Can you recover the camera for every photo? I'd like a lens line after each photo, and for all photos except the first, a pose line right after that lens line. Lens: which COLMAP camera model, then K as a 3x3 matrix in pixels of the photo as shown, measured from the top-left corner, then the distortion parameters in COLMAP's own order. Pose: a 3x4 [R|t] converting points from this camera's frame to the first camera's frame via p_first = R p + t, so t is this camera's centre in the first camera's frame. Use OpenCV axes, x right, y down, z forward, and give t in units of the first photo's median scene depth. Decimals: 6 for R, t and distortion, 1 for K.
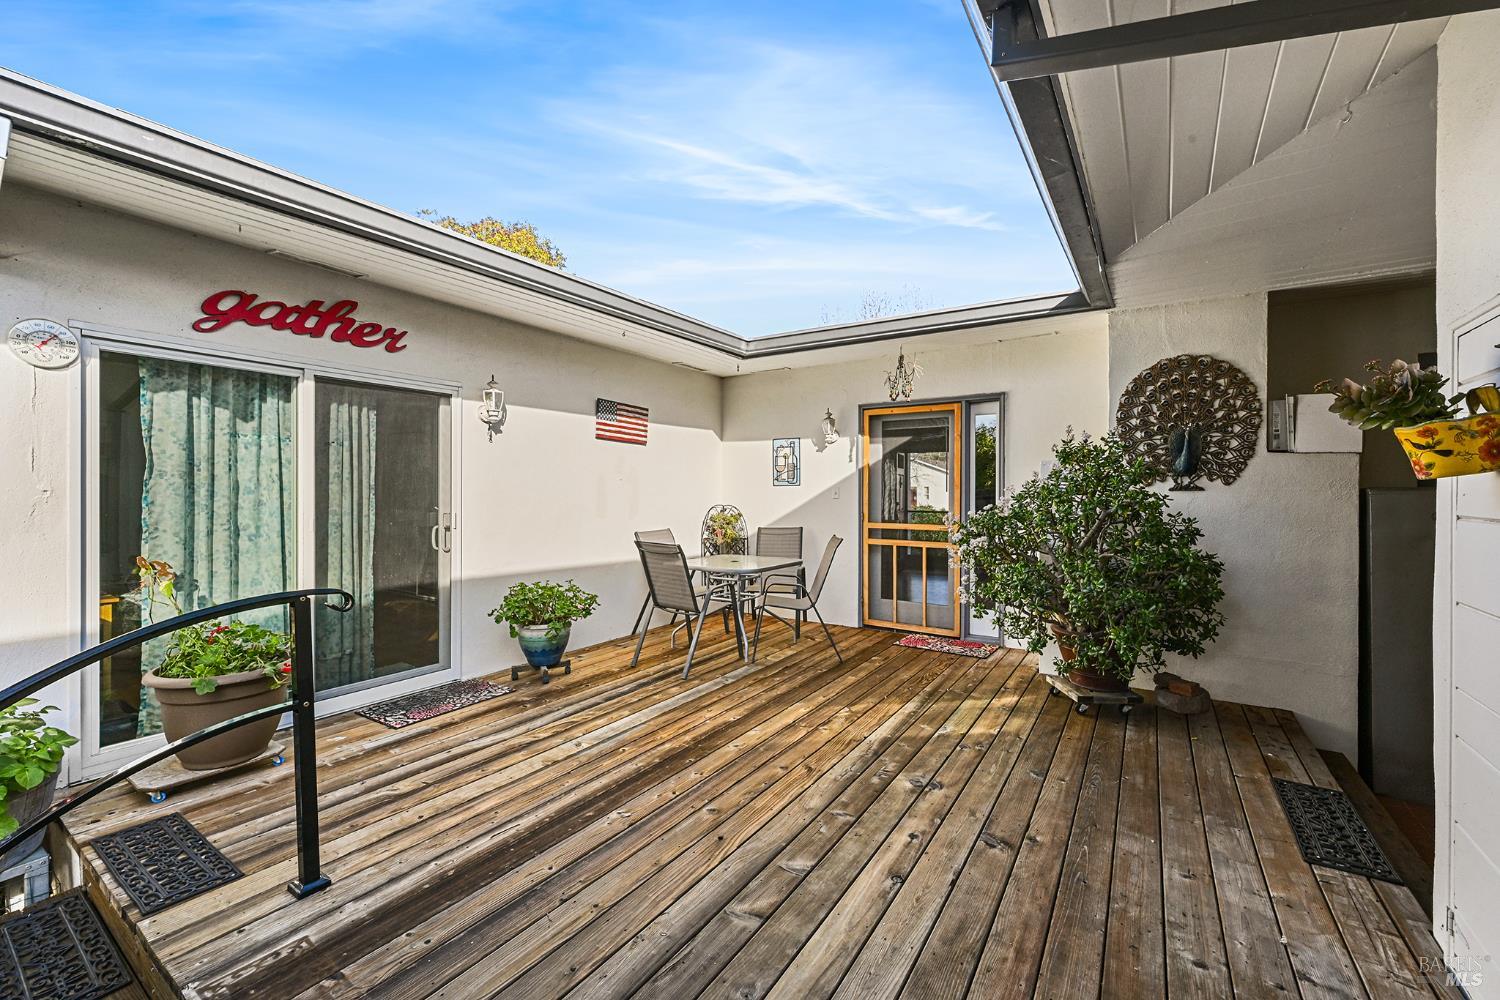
lens RADIAL K [[597.6, 0, 758.5], [0, 597.6, 496.8], [0, 0, 1]] dist [0.001001, -0.002004]
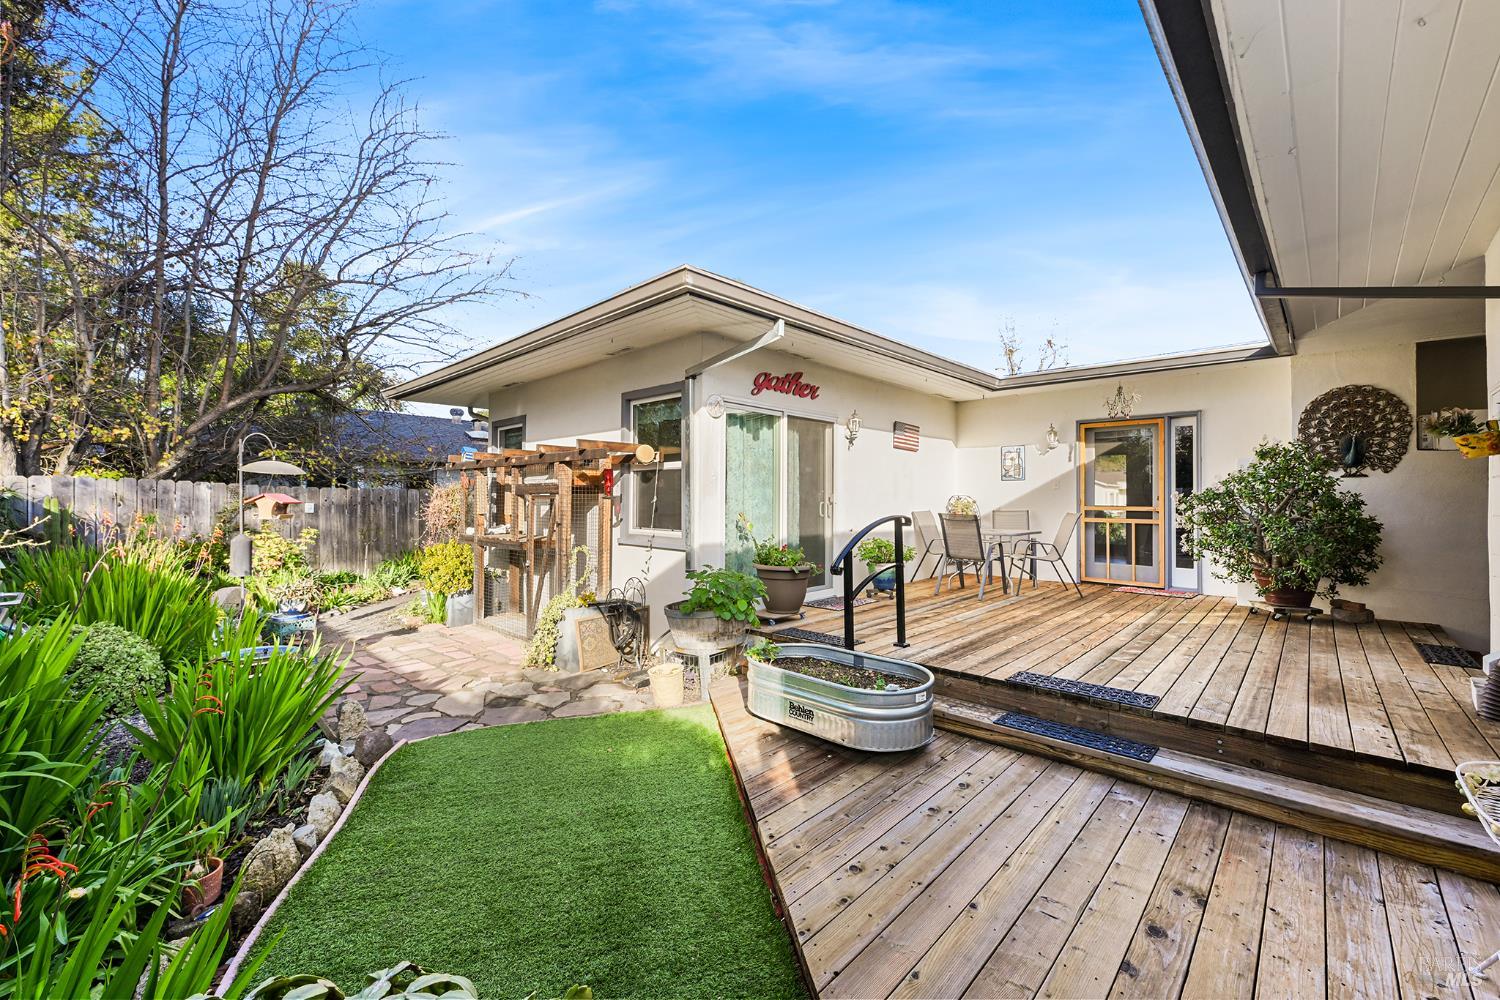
lens RADIAL K [[597.6, 0, 739.3], [0, 597.6, 496.0], [0, 0, 1]] dist [0.001001, -0.002004]
pose [[0.982631, 0.000594, -0.185571, -0.509305], [-0.003496, 0.999877, -0.015310, 0.065437], [0.185539, 0.015693, 0.982512, -0.739733]]
